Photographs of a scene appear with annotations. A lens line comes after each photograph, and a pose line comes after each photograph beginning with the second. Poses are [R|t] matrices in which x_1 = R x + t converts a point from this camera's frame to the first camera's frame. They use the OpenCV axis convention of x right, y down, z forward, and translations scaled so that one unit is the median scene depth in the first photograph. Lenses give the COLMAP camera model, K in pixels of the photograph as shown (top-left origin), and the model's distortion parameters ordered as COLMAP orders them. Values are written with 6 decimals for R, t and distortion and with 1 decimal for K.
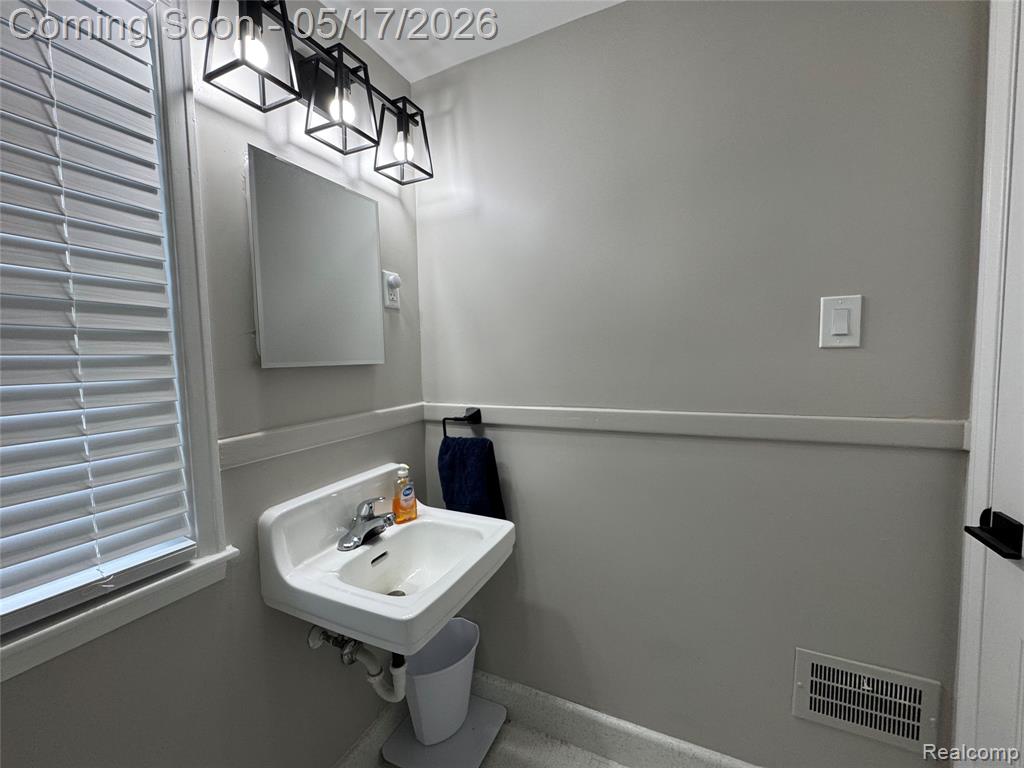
lens RADIAL K [[410.1, 0, 511.2], [0, 410.1, 378.8], [0, 0, 1]] dist [0.000081, 0.000001]
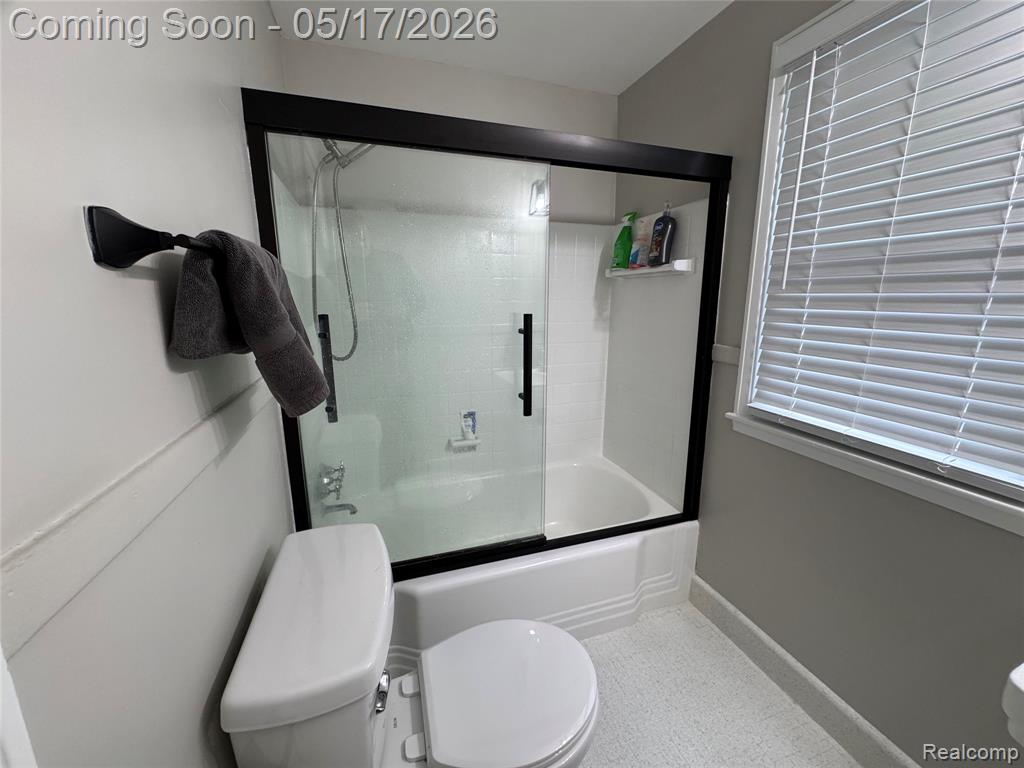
lens RADIAL K [[410.1, 0, 511.2], [0, 410.1, 378.8], [0, 0, 1]] dist [0.000081, 0.000001]
pose [[-0.723792, 0.159468, -0.671339, 0.869257], [-0.021685, 0.967191, 0.253123, -0.087565], [0.689678, 0.197766, -0.696587, 0.897371]]
